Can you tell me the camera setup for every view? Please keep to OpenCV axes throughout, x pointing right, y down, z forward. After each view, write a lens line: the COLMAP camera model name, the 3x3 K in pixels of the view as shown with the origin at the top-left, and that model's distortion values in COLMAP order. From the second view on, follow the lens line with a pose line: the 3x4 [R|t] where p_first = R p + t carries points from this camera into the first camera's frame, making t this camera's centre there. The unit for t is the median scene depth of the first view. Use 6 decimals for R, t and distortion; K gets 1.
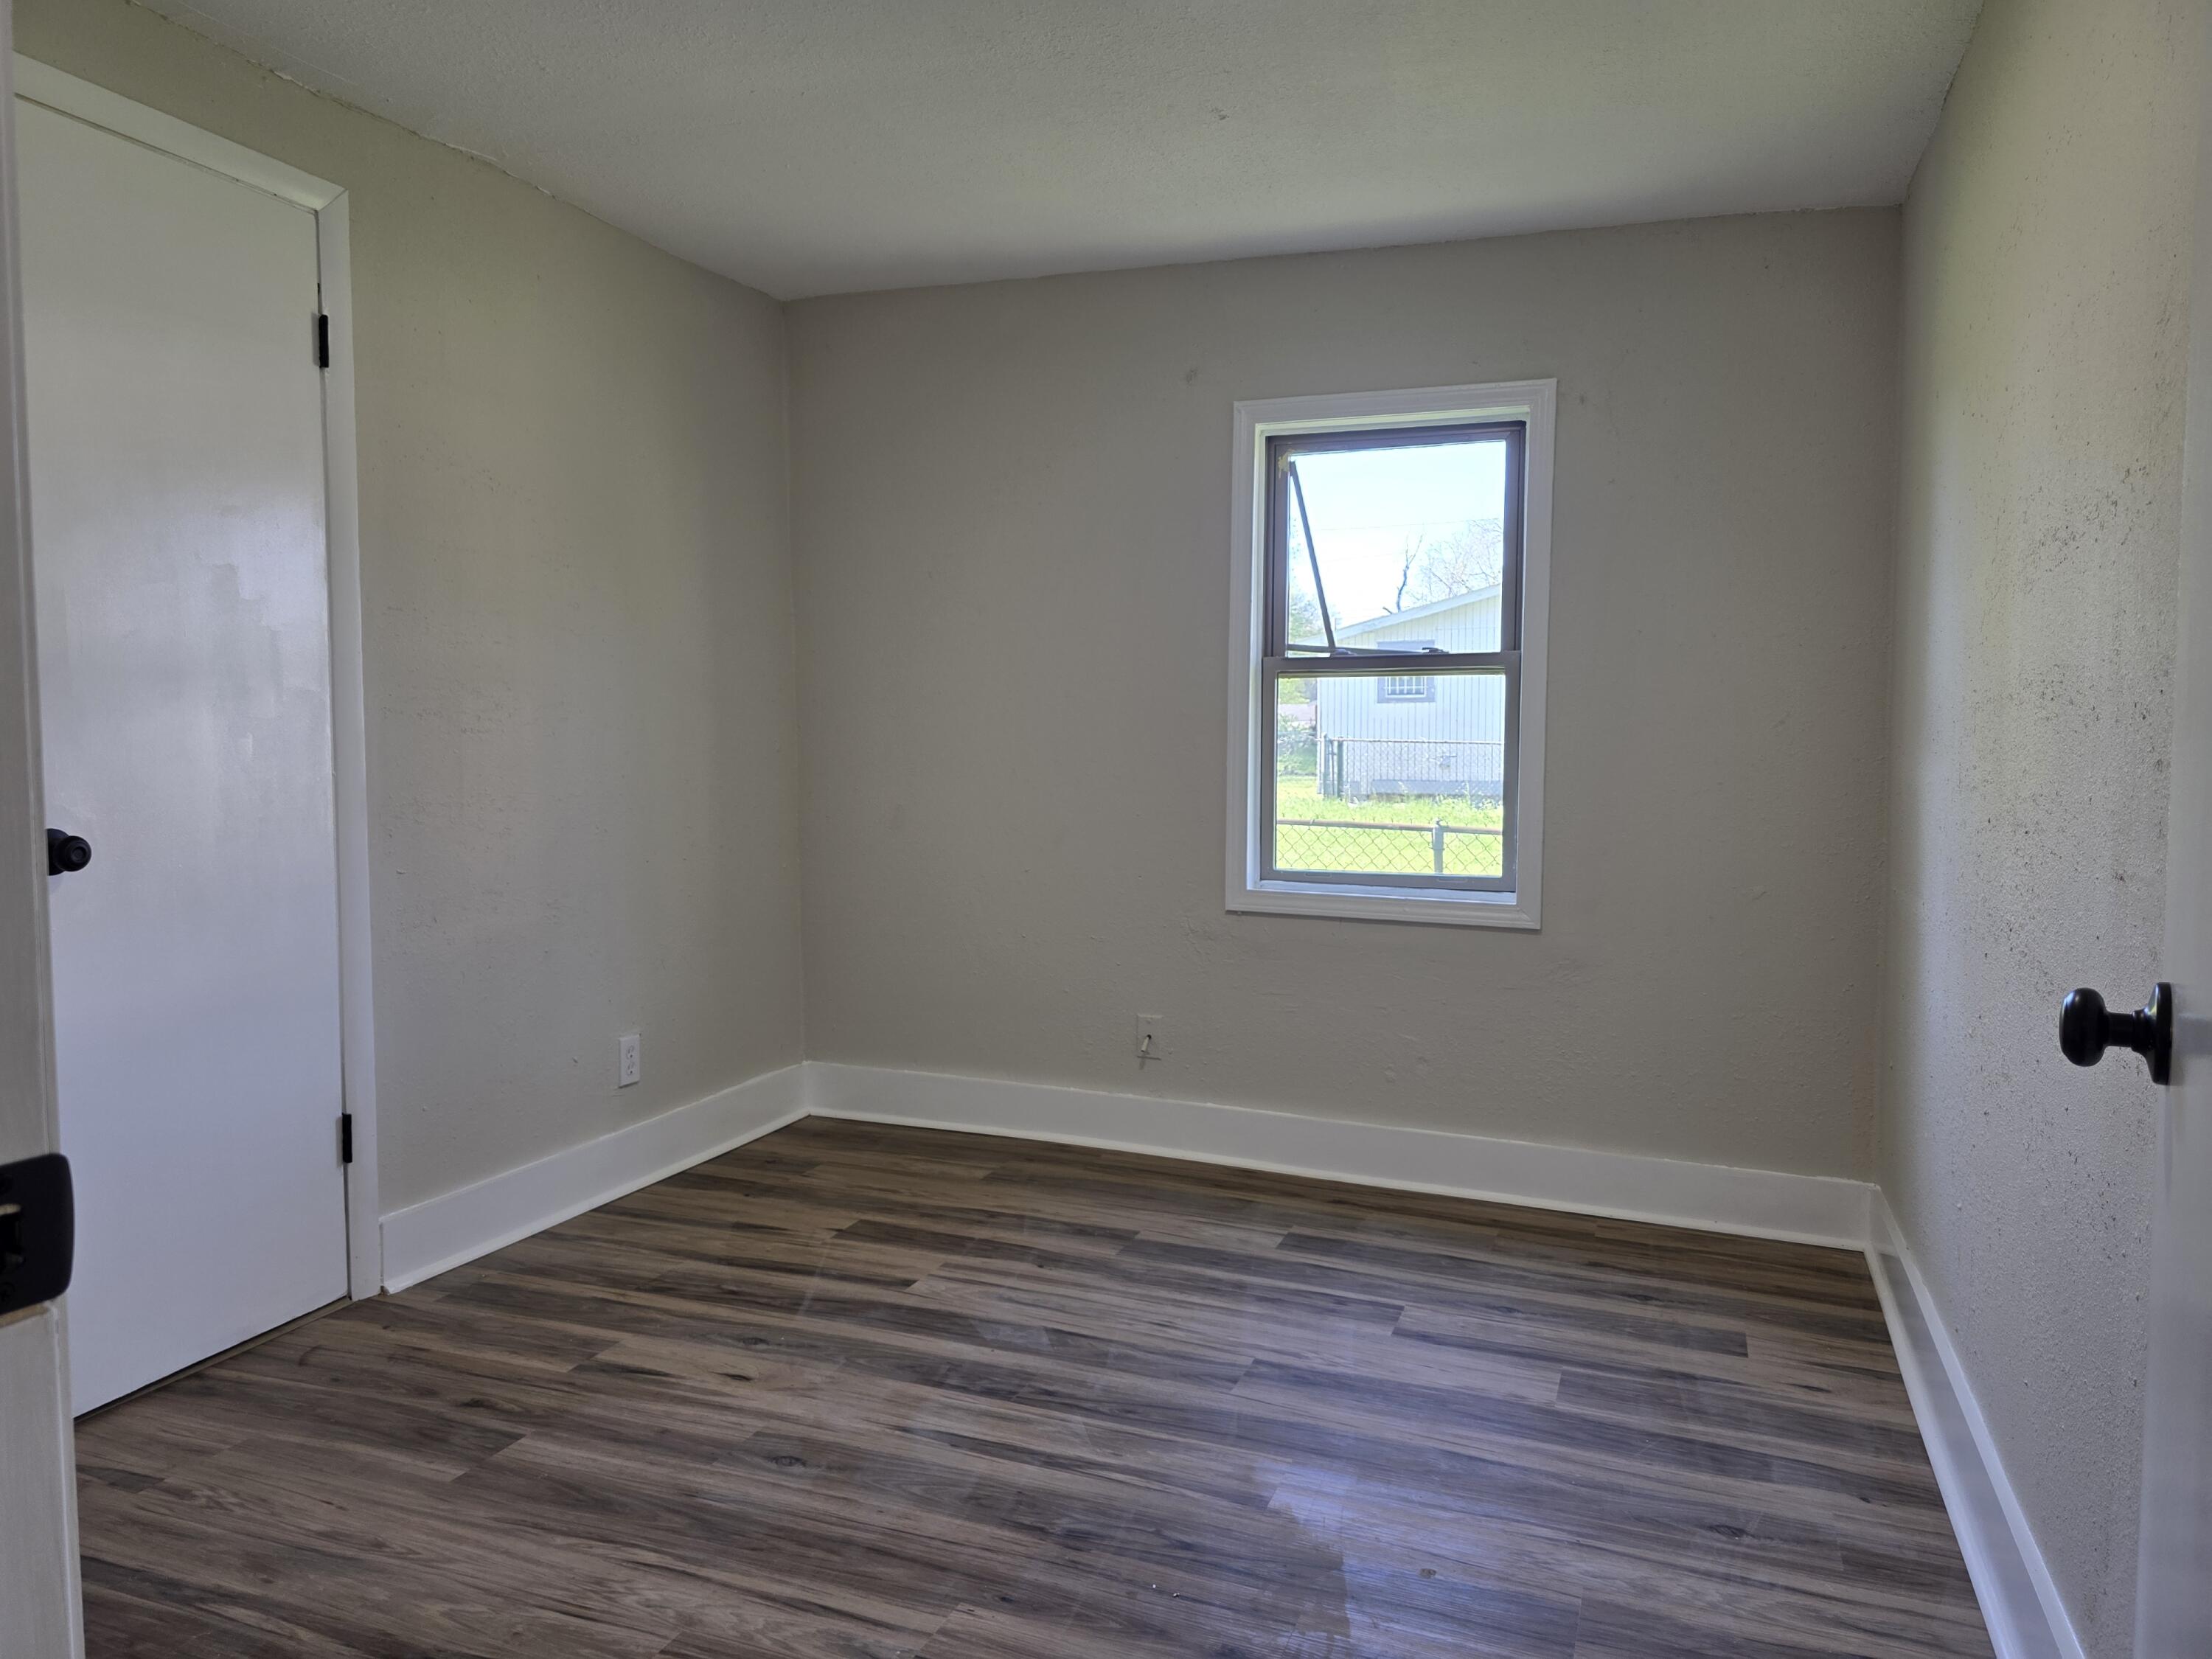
lens RADIAL K [[1501.3, 0, 1095.1], [0, 1501.3, 823.2], [0, 0, 1]] dist [0.054745, -0.051745]
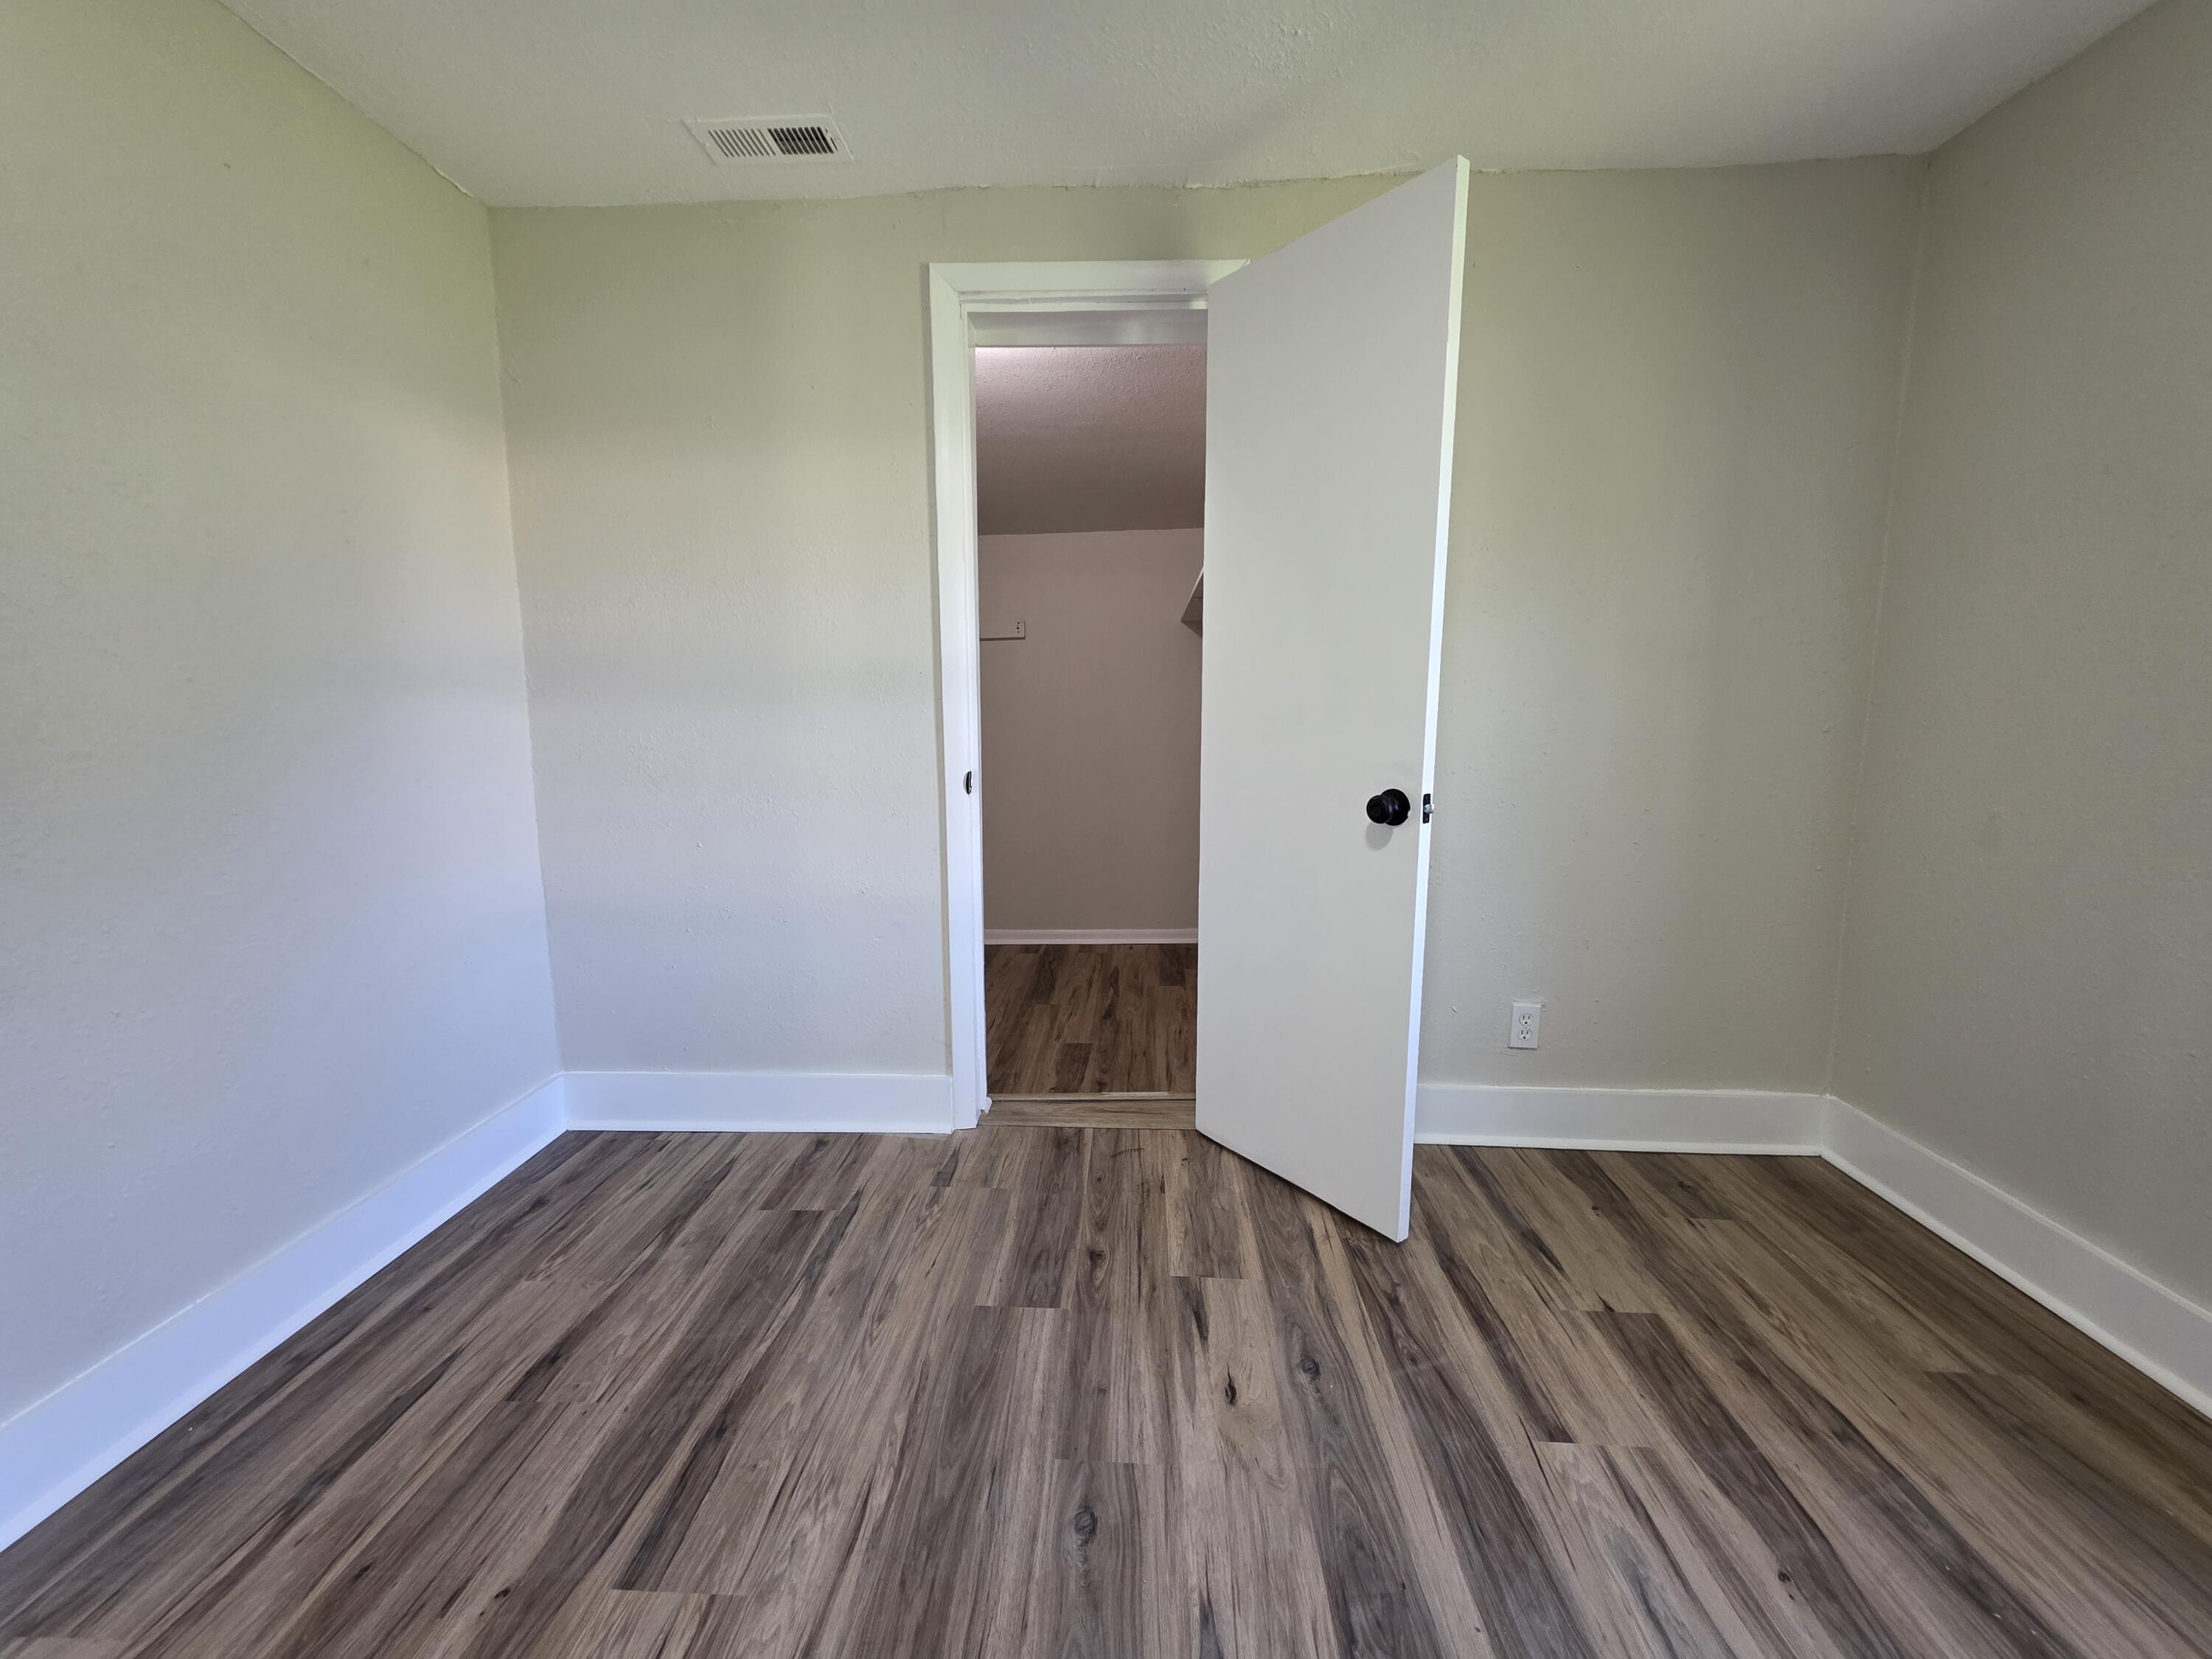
lens RADIAL K [[881.4, 0, 1106.0], [0, 881.4, 829.5], [0, 0, 1]] dist [0.005984, 0.000864]
pose [[0.324462, 0.141273, -0.935289, 0.204048], [-0.062019, 0.989834, 0.127997, -0.052600], [0.943863, 0.016476, 0.329925, 0.701580]]
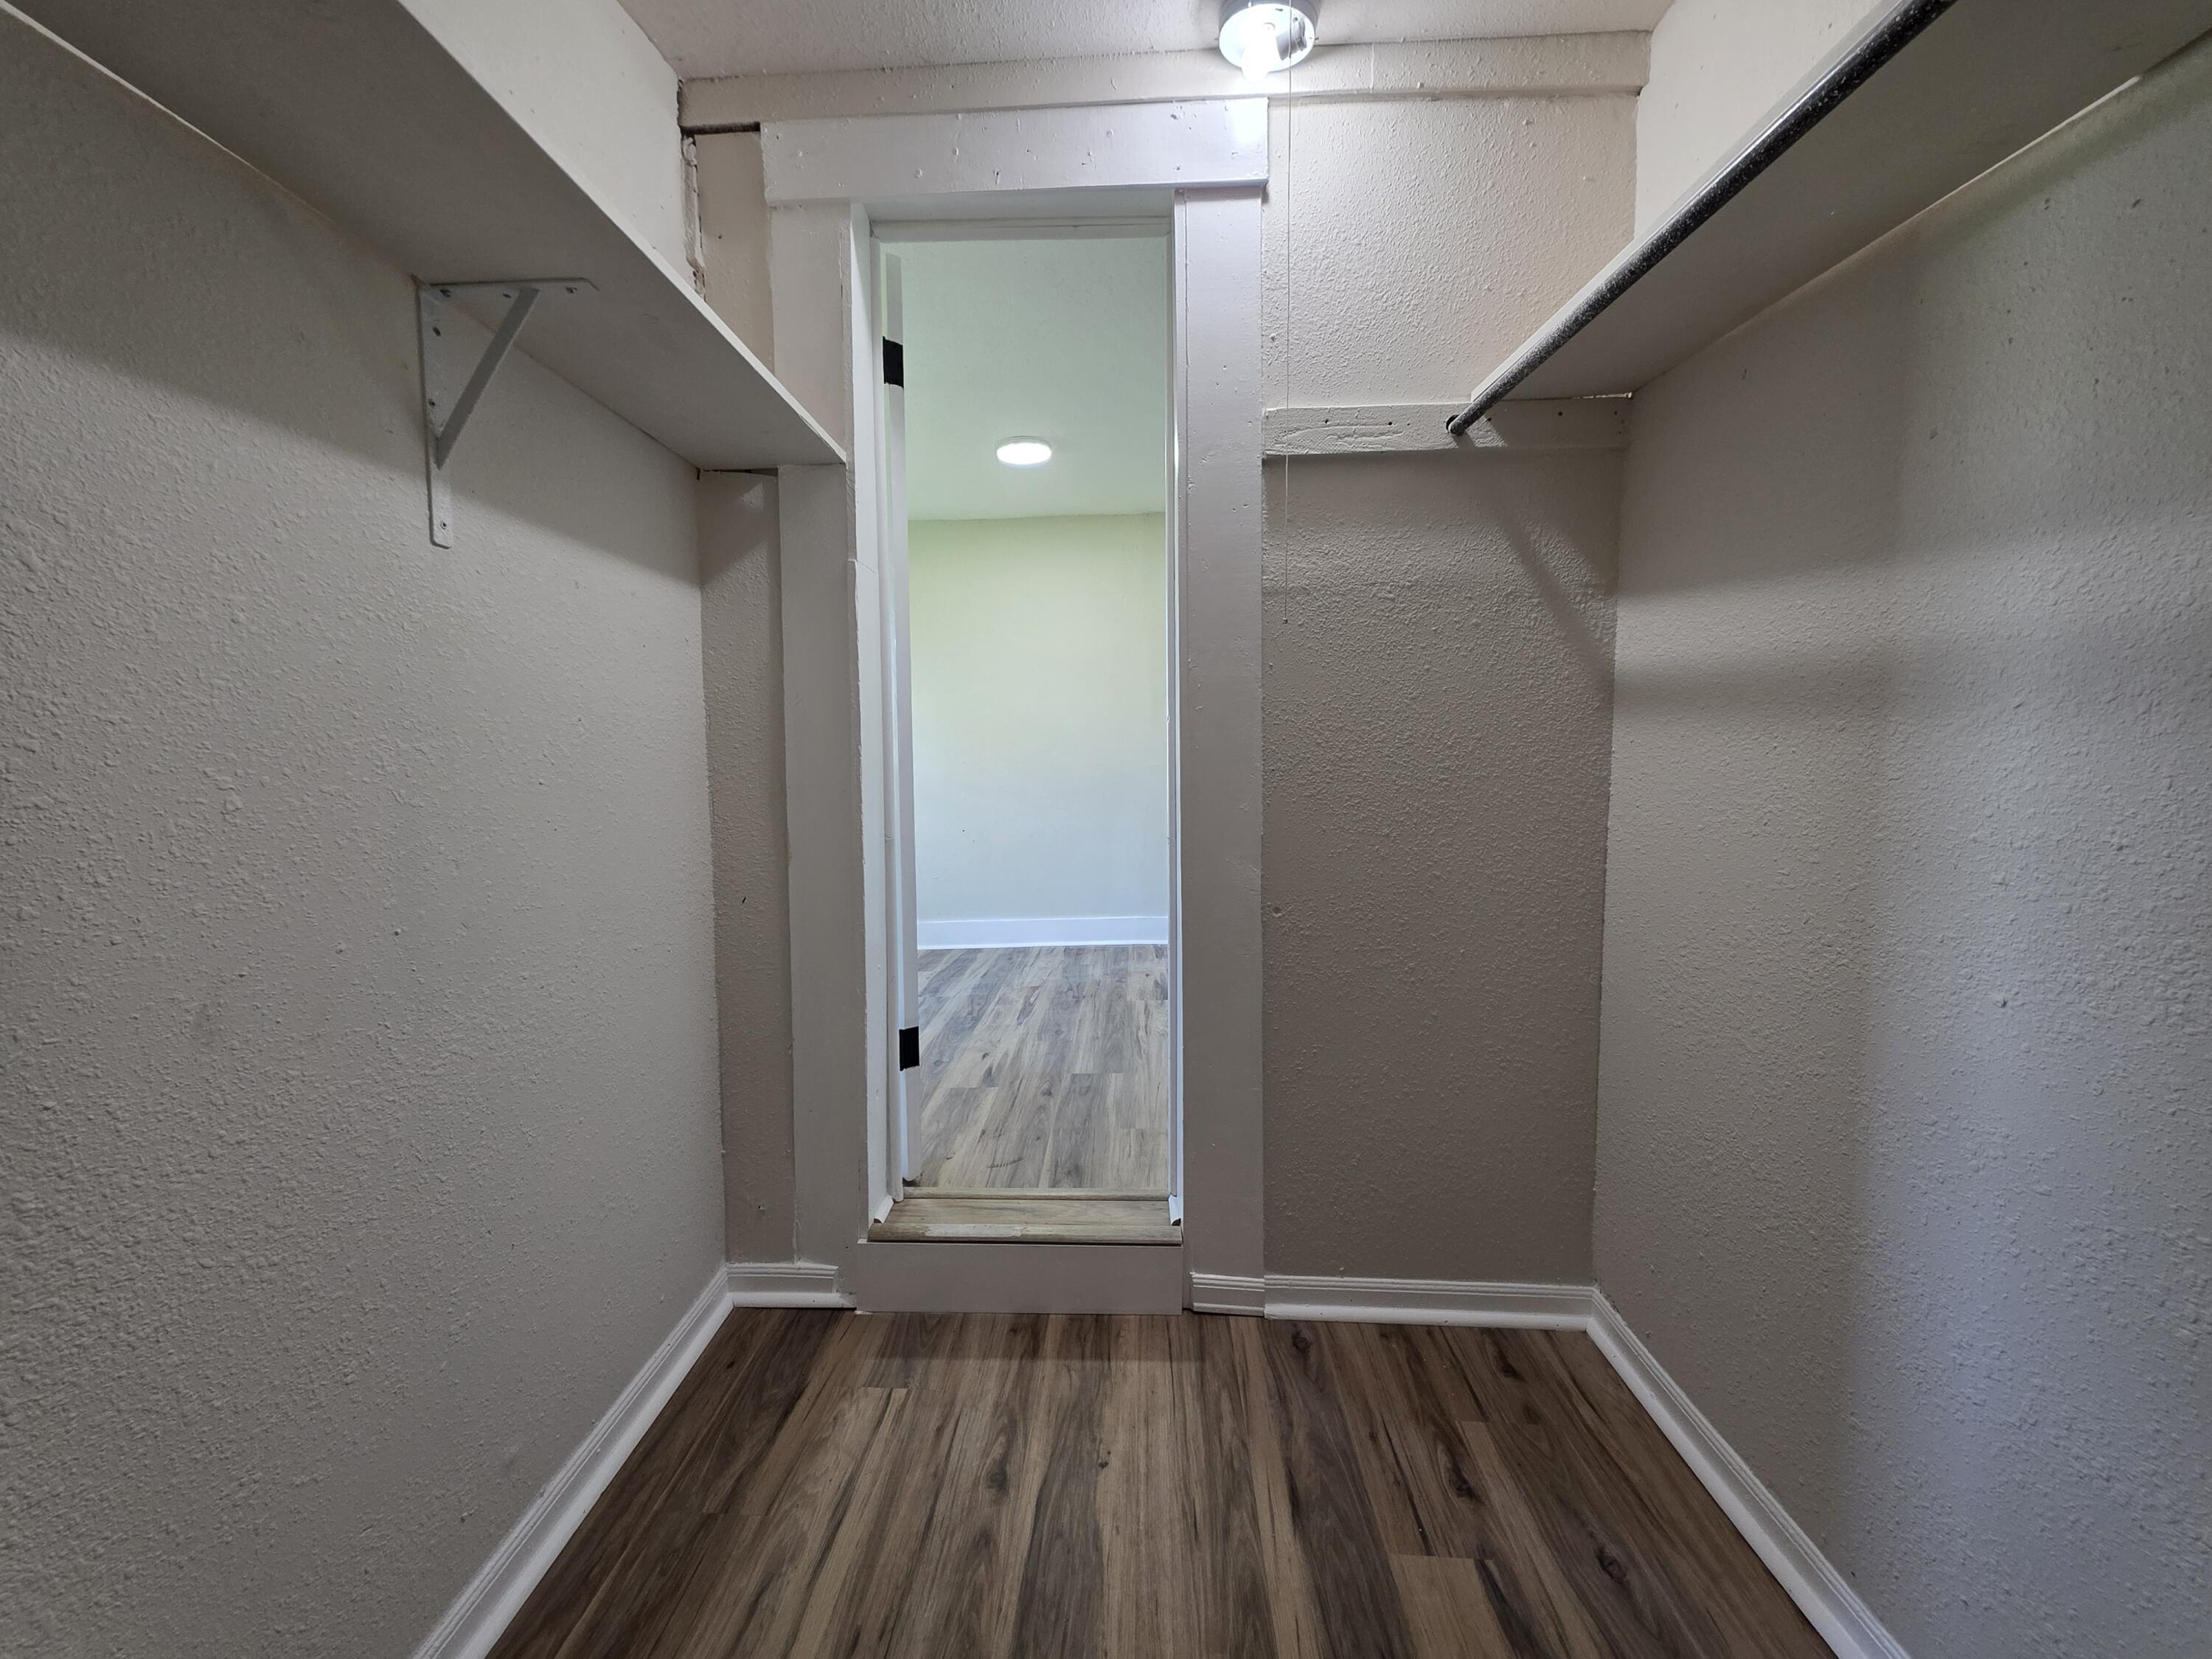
lens RADIAL K [[874.3, 0, 1096.8], [0, 874.3, 828.1], [0, 0, 1]] dist [0.002388, 0.000082]
pose [[-0.319547, -0.068316, 0.945105, -1.263082], [0.074002, 0.992552, 0.096766, -0.019993], [-0.944676, 0.100861, -0.312112, 1.133787]]
